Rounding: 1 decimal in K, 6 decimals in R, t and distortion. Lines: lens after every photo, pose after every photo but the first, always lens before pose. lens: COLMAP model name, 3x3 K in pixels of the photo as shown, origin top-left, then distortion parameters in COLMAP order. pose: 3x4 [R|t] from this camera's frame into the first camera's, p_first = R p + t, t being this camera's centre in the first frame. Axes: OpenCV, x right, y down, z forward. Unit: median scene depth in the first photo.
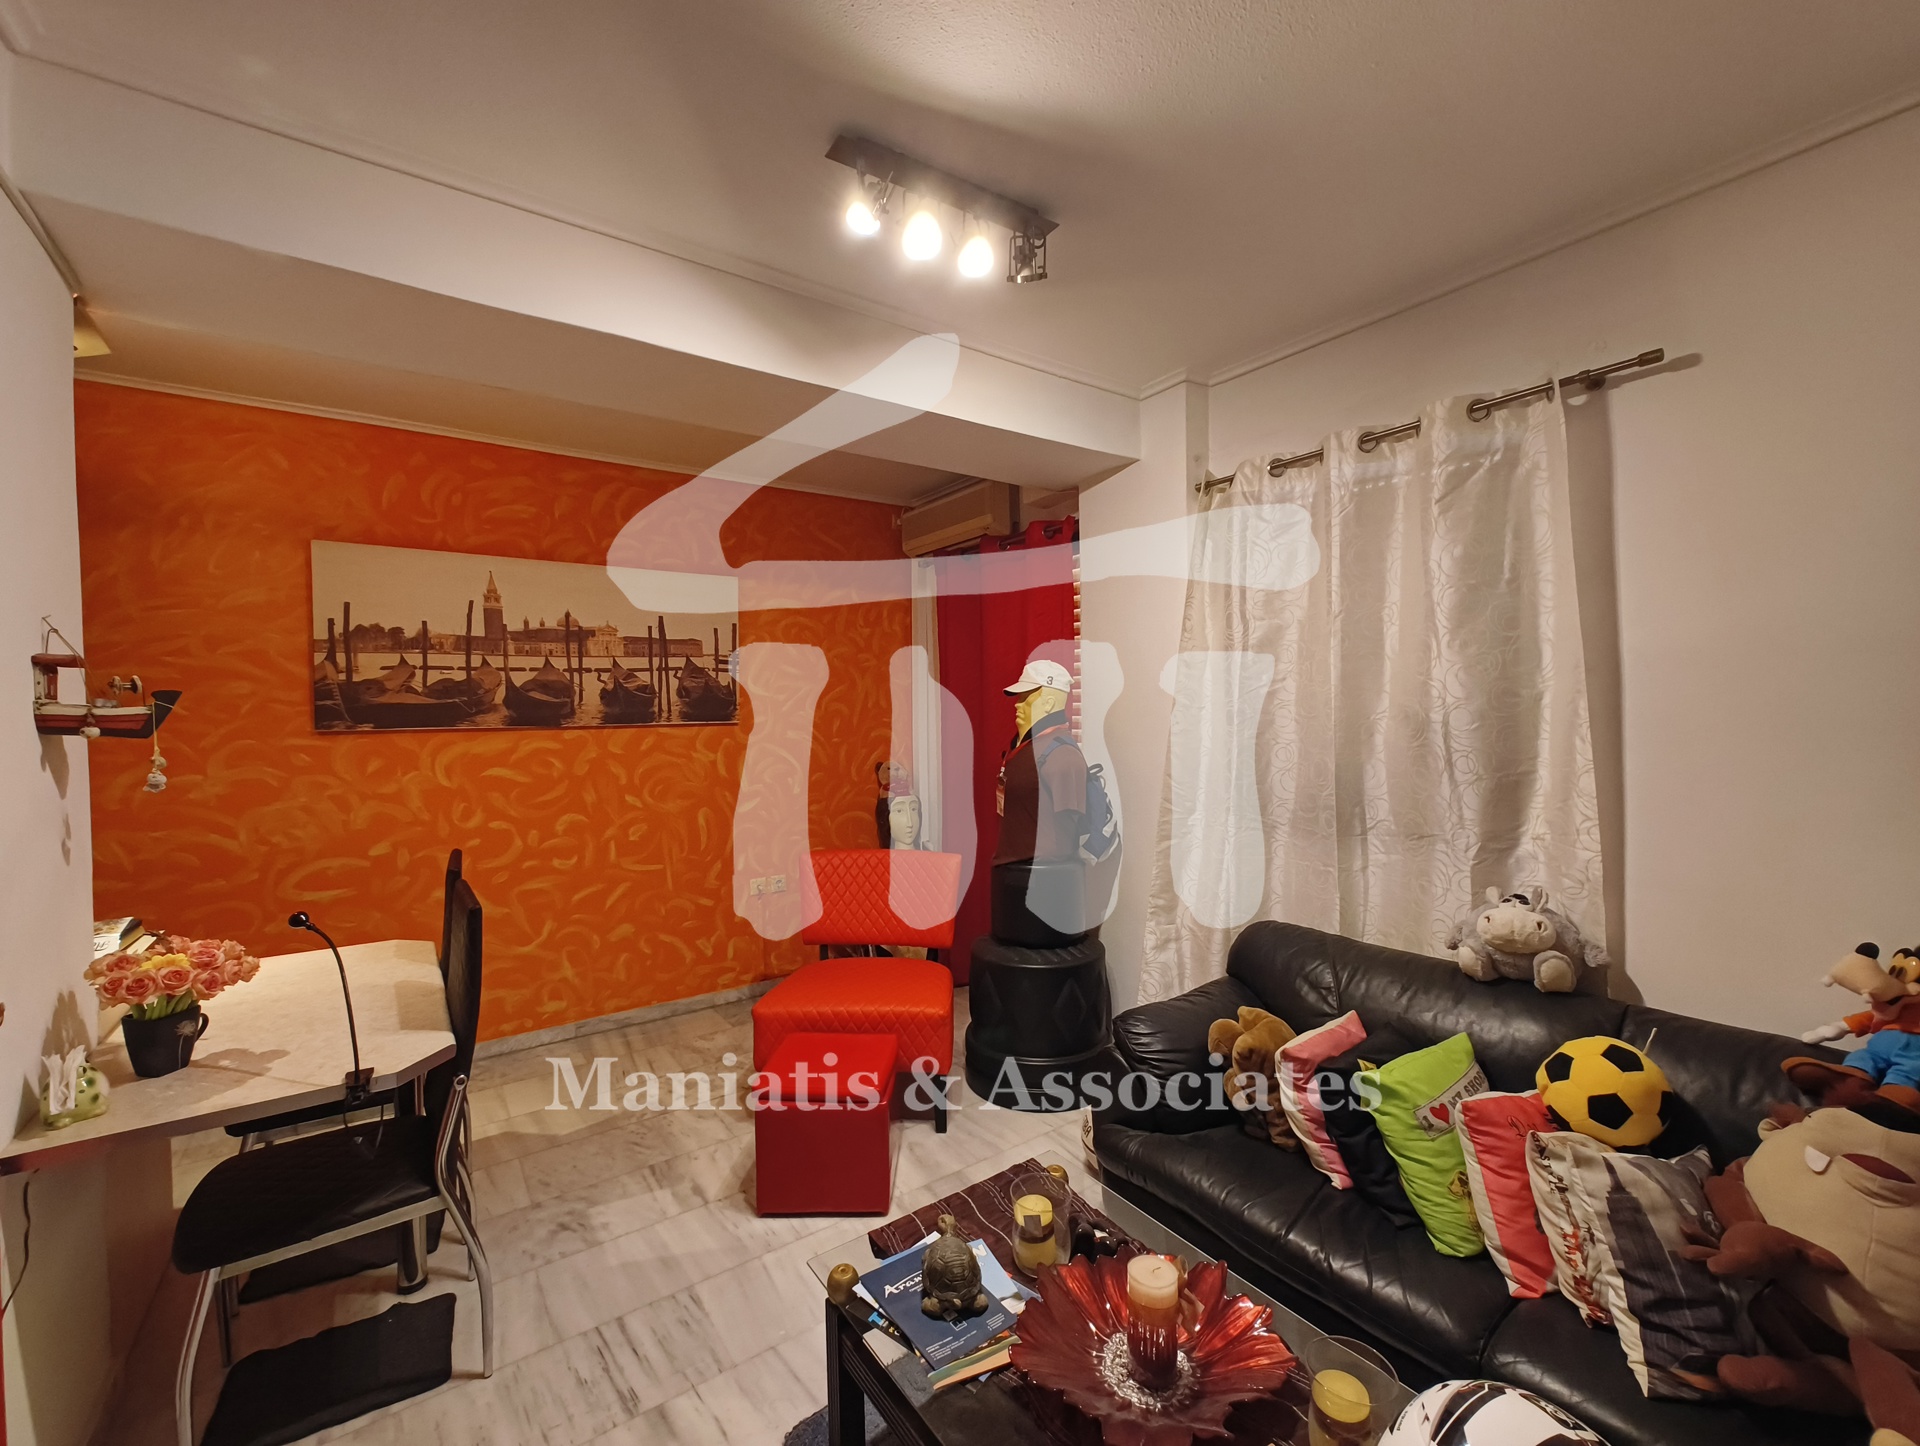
lens RADIAL K [[793.3, 0, 958.0], [0, 793.3, 727.4], [0, 0, 1]] dist [-0.001209, 0.000001]
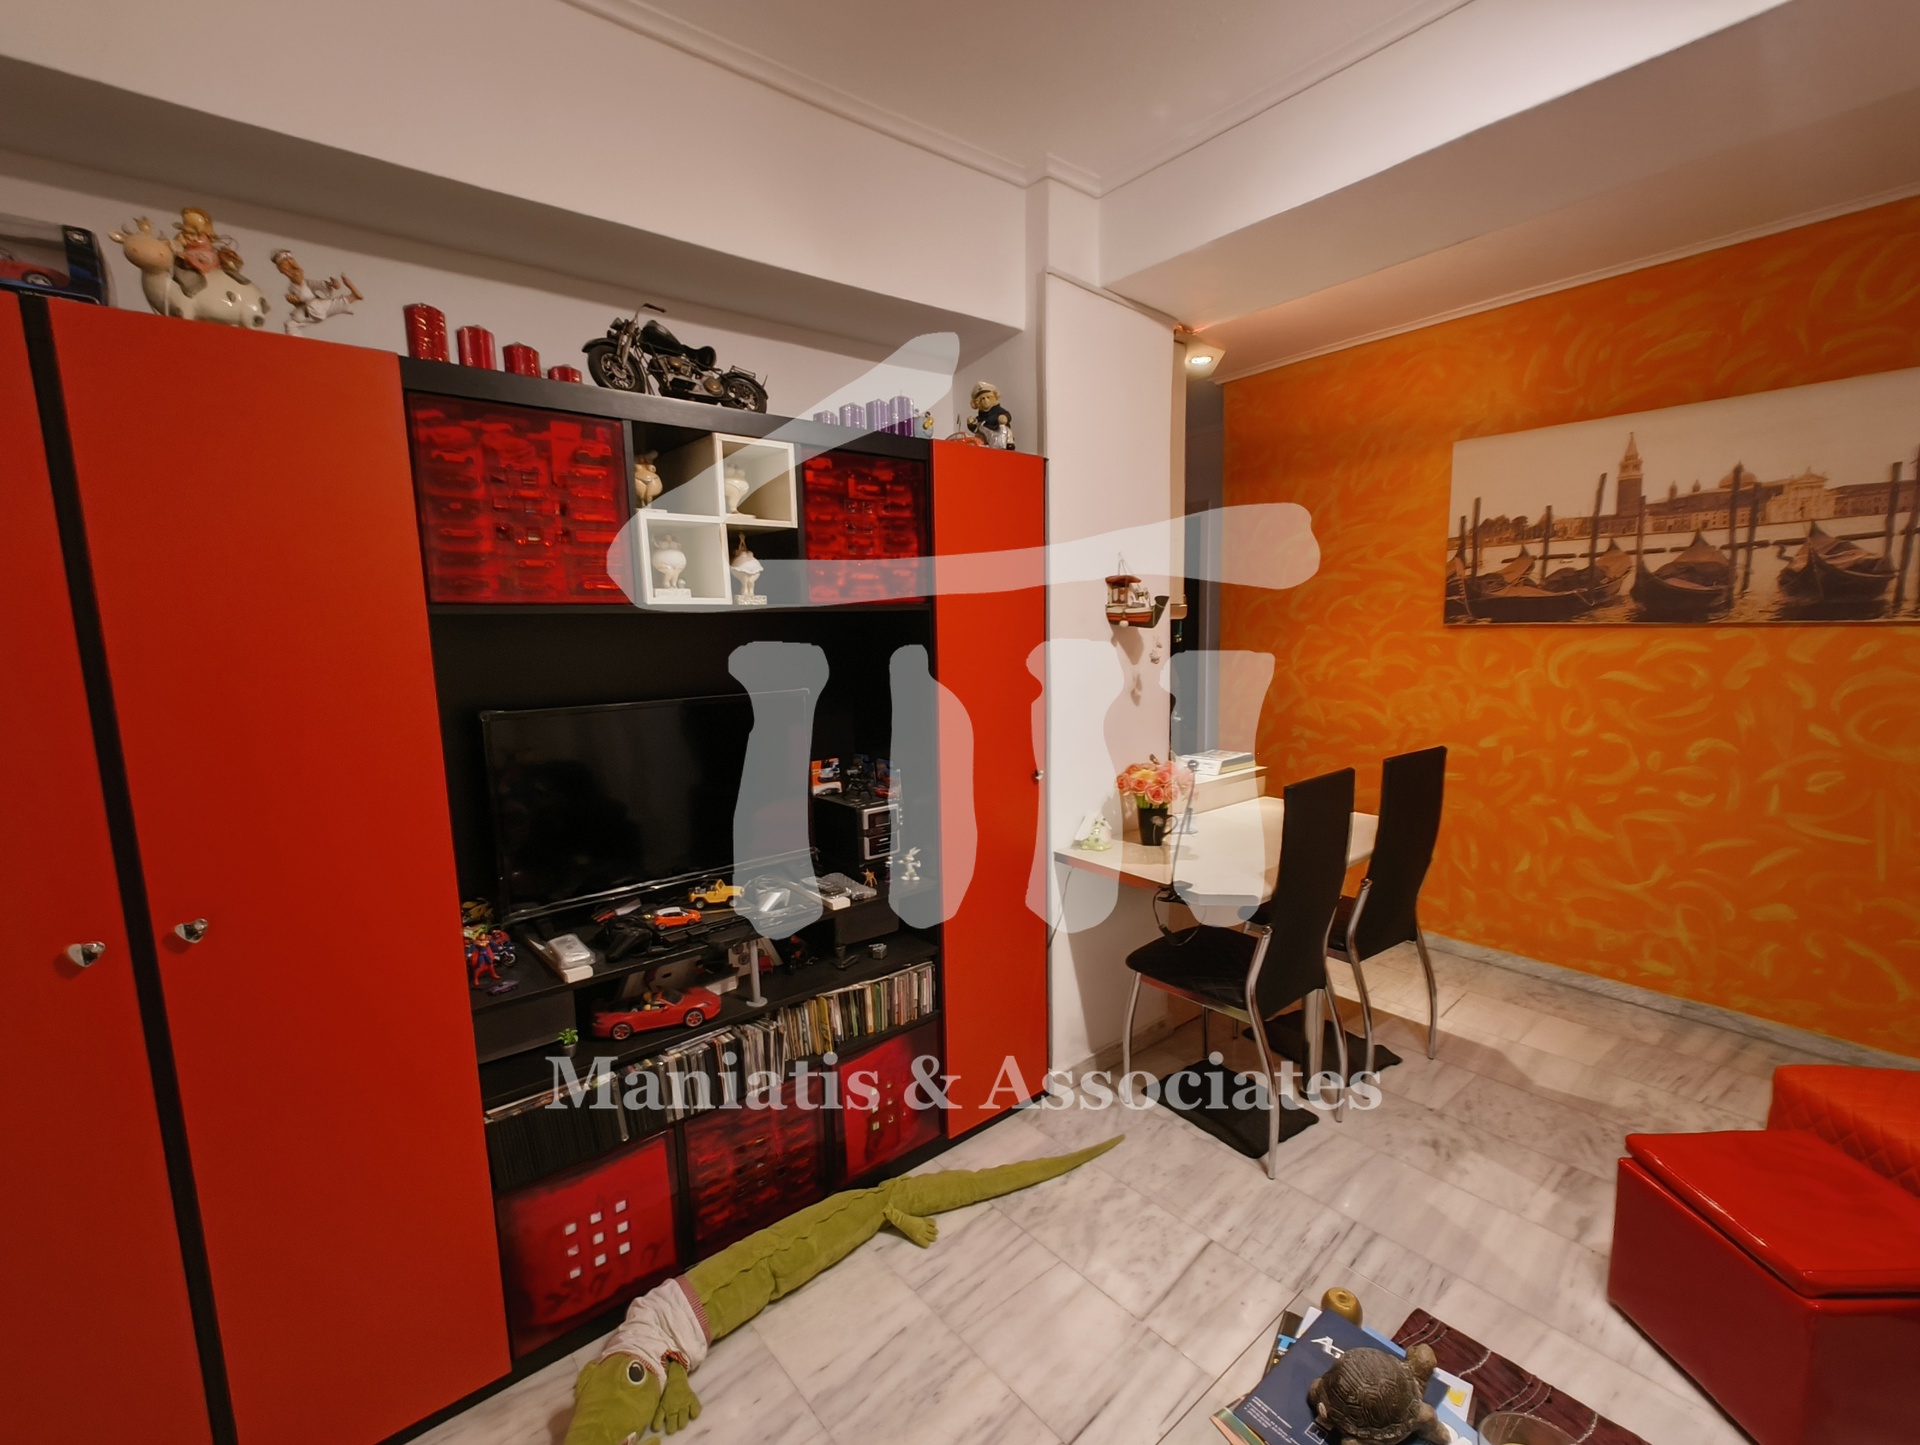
lens RADIAL K [[837.7, 0, 988.1], [0, 837.7, 744.4], [0, 0, 1]] dist [-0.006420, 0.006716]
pose [[0.087174, 0.157015, -0.983741, 0.257041], [-0.007420, 0.987576, 0.156970, -0.007408], [0.996165, -0.006385, 0.087256, 0.244806]]
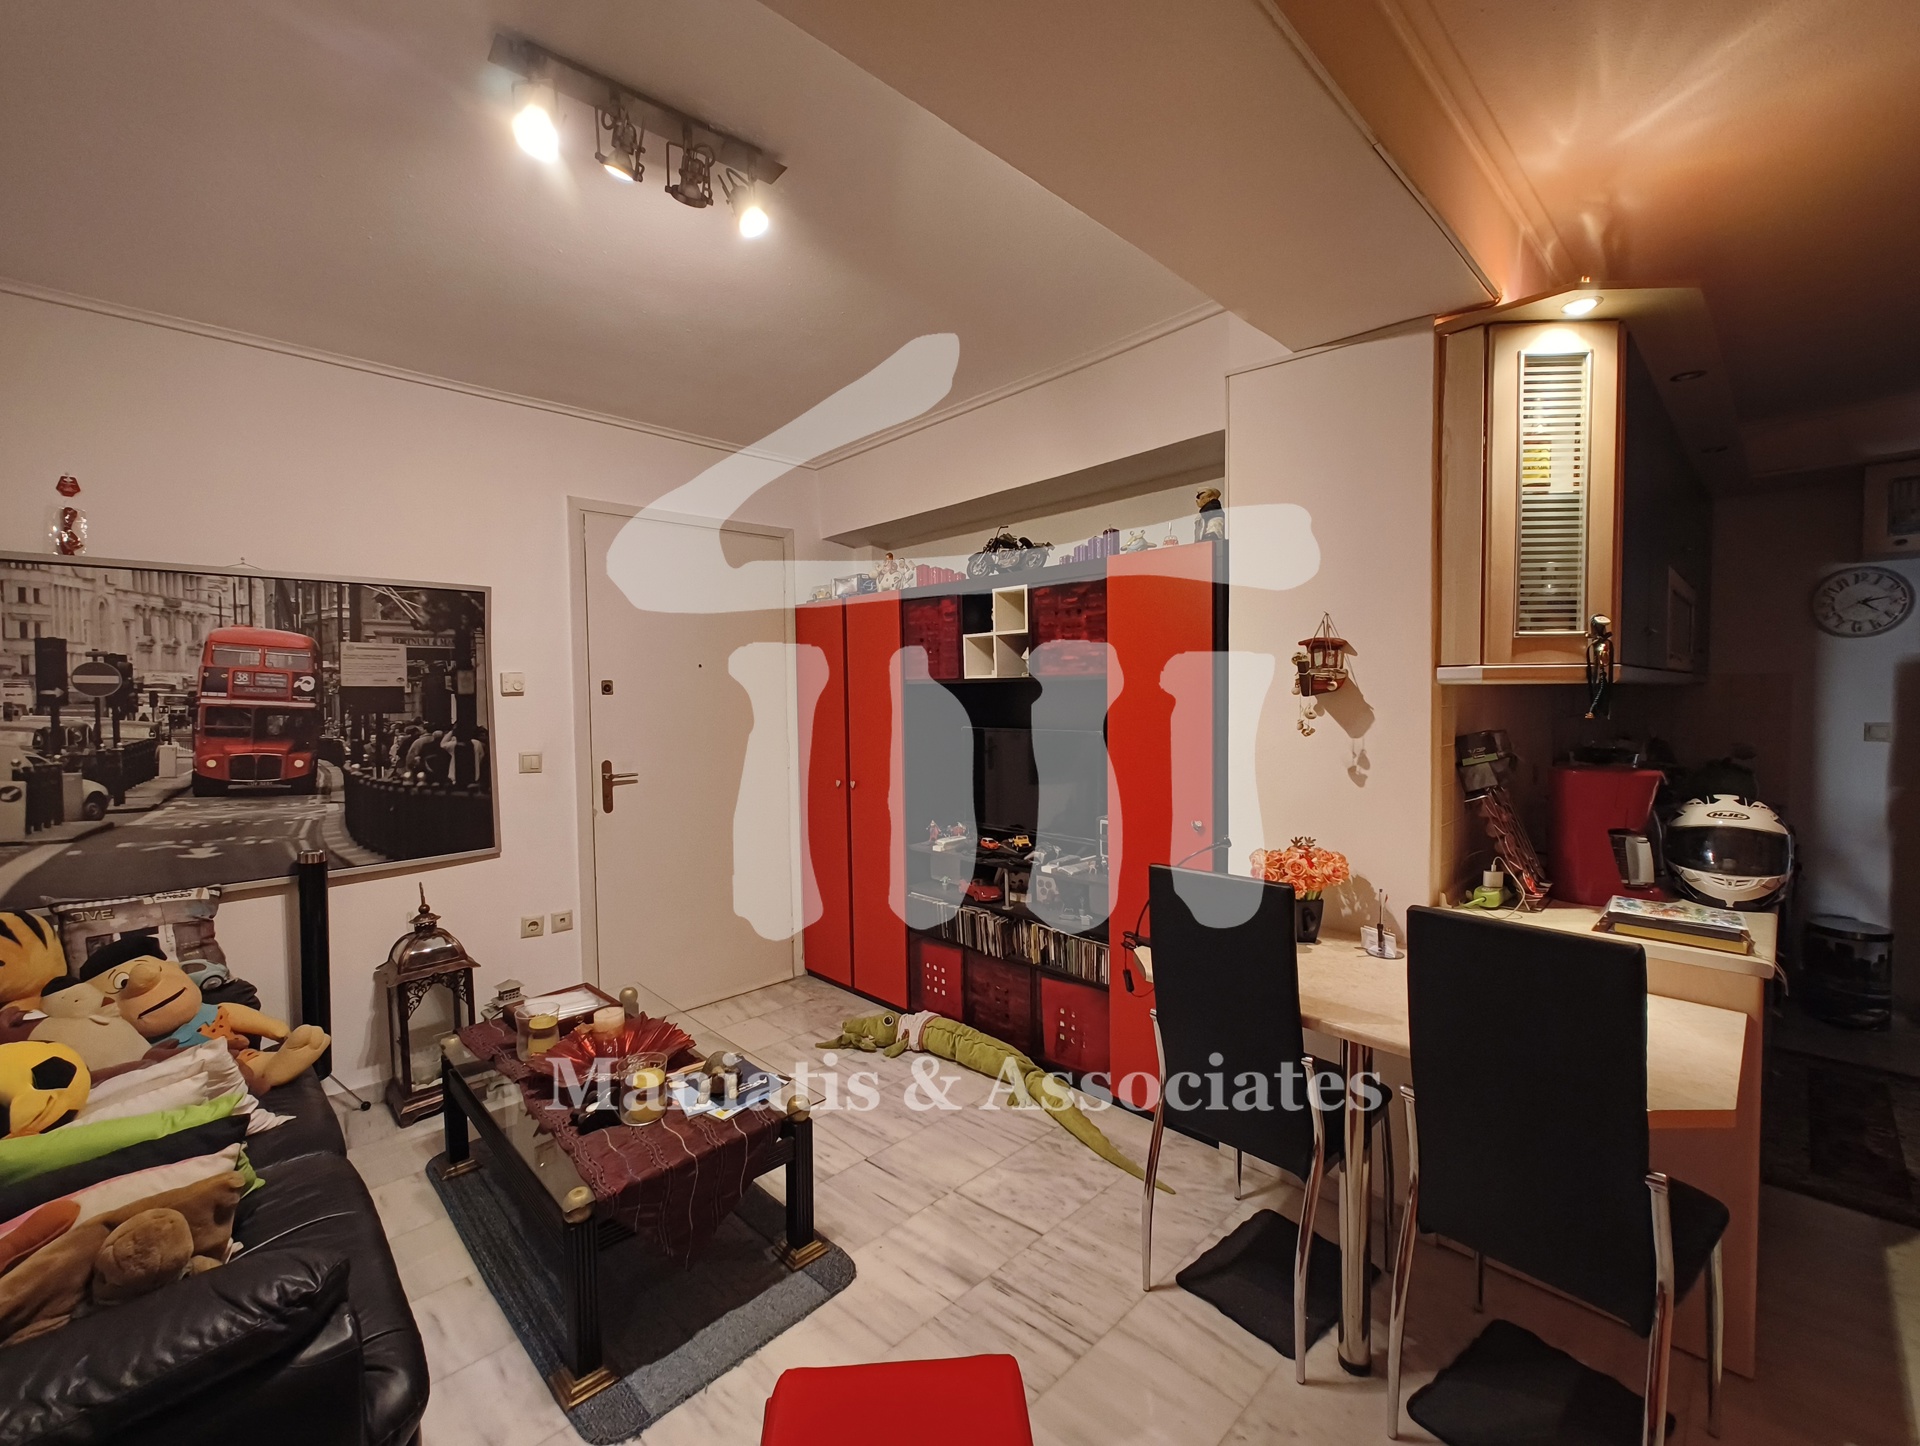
lens RADIAL K [[797.7, 0, 962.3], [0, 797.7, 722.3], [0, 0, 1]] dist [-0.002958, 0.001078]
pose [[-0.988119, 0.035472, -0.149543, -0.100400], [0.025814, 0.997483, 0.066037, -0.021804], [0.151509, 0.061392, -0.986548, 1.020880]]
